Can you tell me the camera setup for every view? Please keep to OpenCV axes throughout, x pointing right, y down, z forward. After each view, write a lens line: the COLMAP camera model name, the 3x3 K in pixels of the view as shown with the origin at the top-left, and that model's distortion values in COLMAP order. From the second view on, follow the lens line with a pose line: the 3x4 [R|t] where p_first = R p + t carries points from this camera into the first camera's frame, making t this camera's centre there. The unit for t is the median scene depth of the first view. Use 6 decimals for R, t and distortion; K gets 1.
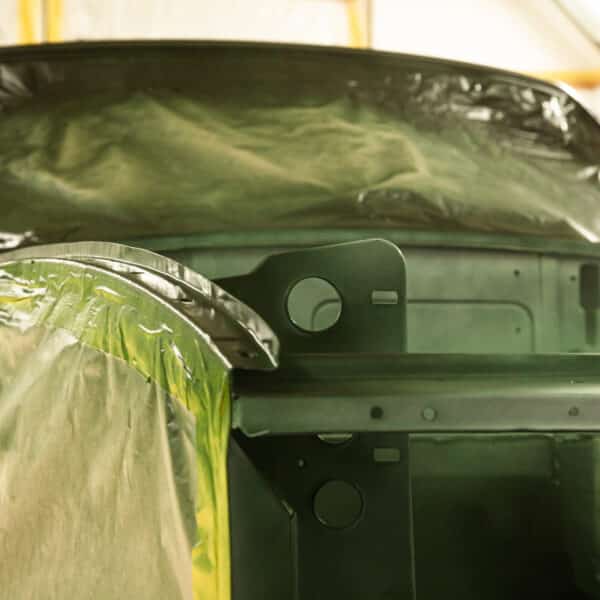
lens RADIAL K [[1936.6, 0, 300.0], [0, 1936.6, 300.0], [0, 0, 1]] dist [0.183046, 0.605144]
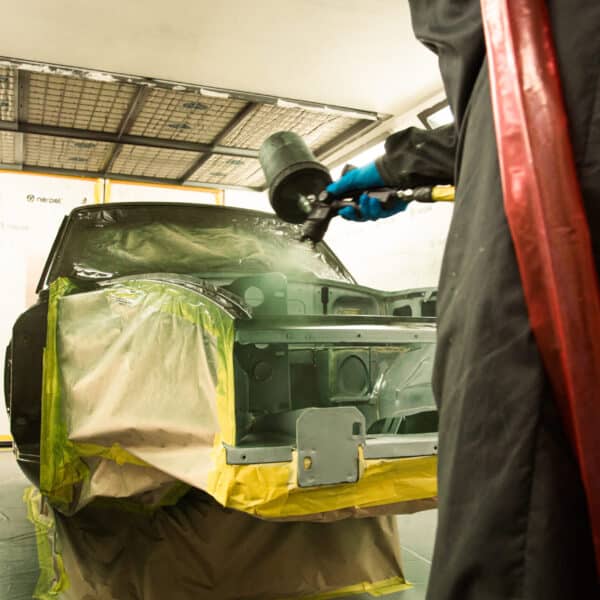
lens RADIAL K [[698.5, 0, 300.0], [0, 698.5, 300.0], [0, 0, 1]] dist [-0.086725, 0.015400]
pose [[0.986197, 0.013246, 0.165047, -0.046787], [-0.012248, 0.999900, -0.007062, 0.006899], [-0.165124, 0.004943, 0.986260, 0.022099]]
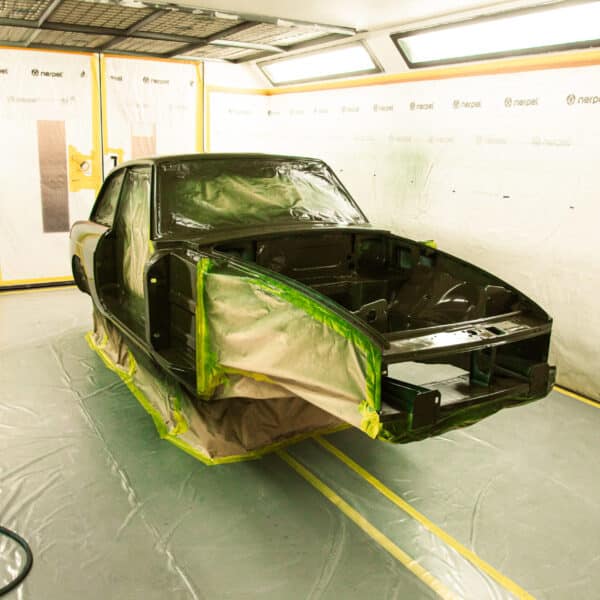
lens RADIAL K [[621.4, 0, 300.0], [0, 621.4, 300.0], [0, 0, 1]] dist [-0.084225, 0.005931]
pose [[0.955817, -0.053912, 0.288977, -0.313340], [-0.038270, 0.951852, 0.304159, -0.255826], [-0.291461, -0.301780, 0.907733, -0.161529]]
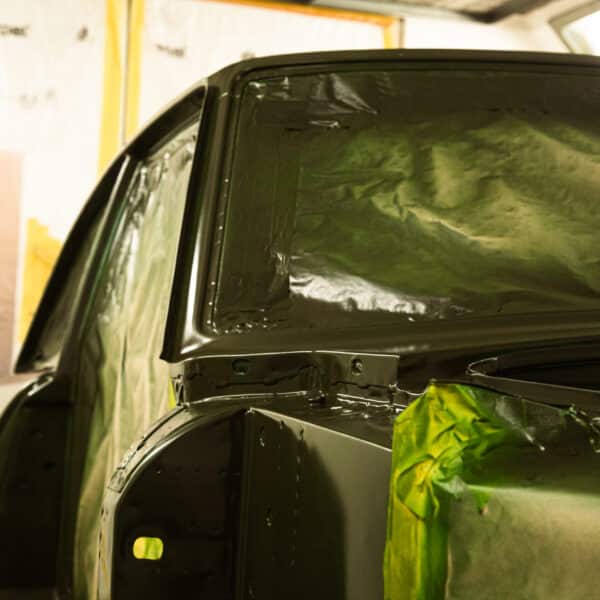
lens RADIAL K [[1368.0, 0, 300.0], [0, 1368.0, 300.0], [0, 0, 1]] dist [-0.242454, 4.606599]
pose [[0.995019, 0.043348, 0.089761, -0.237528], [-0.047094, 0.998088, 0.040036, -0.050376], [-0.087854, -0.044063, 0.995158, 0.458130]]
